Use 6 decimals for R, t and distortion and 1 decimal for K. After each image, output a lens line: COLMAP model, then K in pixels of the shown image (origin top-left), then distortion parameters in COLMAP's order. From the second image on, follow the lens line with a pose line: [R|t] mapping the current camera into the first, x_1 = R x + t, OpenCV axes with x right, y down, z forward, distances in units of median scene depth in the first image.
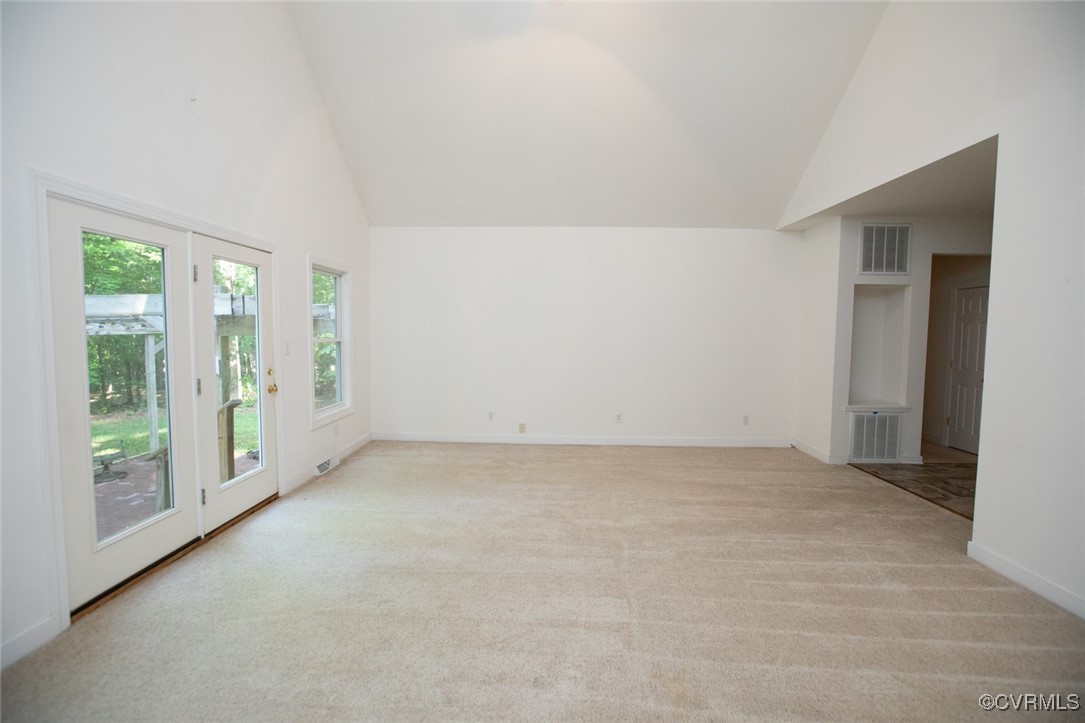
lens RADIAL K [[490.1, 0, 536.3], [0, 490.1, 360.3], [0, 0, 1]] dist [-0.033397, 0.005180]
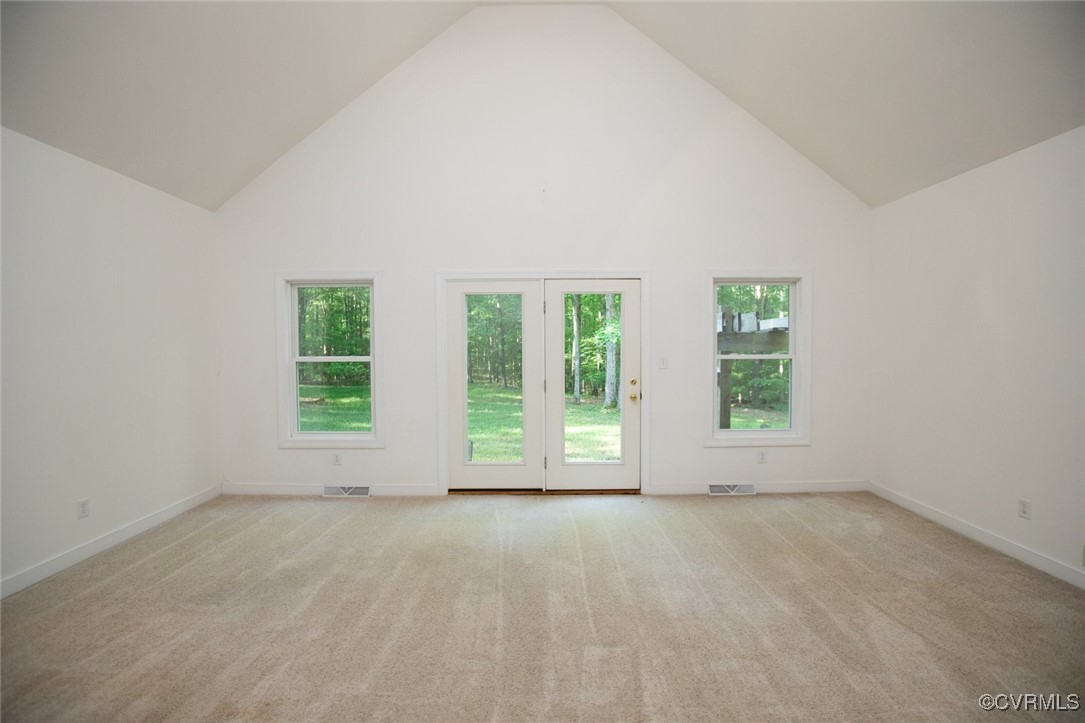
lens RADIAL K [[490.1, 0, 543.4], [0, 490.1, 360.3], [0, 0, 1]] dist [-0.033397, 0.005180]
pose [[0.043262, 0.019378, -0.998876, 0.505679], [-0.058054, 0.998171, 0.016850, -0.029216], [0.997376, 0.057260, 0.044308, 0.606460]]
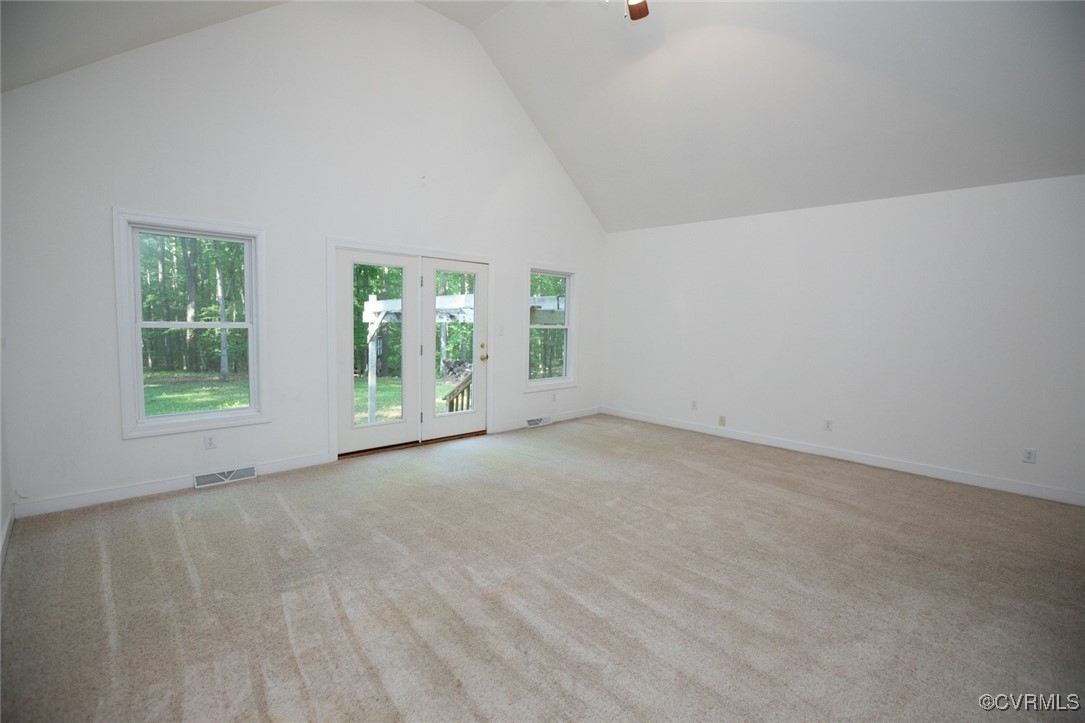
lens RADIAL K [[490.1, 0, 539.8], [0, 490.1, 360.7], [0, 0, 1]] dist [-0.033397, 0.005180]
pose [[0.725242, 0.063871, -0.685526, 0.487774], [-0.058382, 0.997807, 0.031202, 0.009988], [0.686015, 0.017393, 0.727380, 0.038403]]
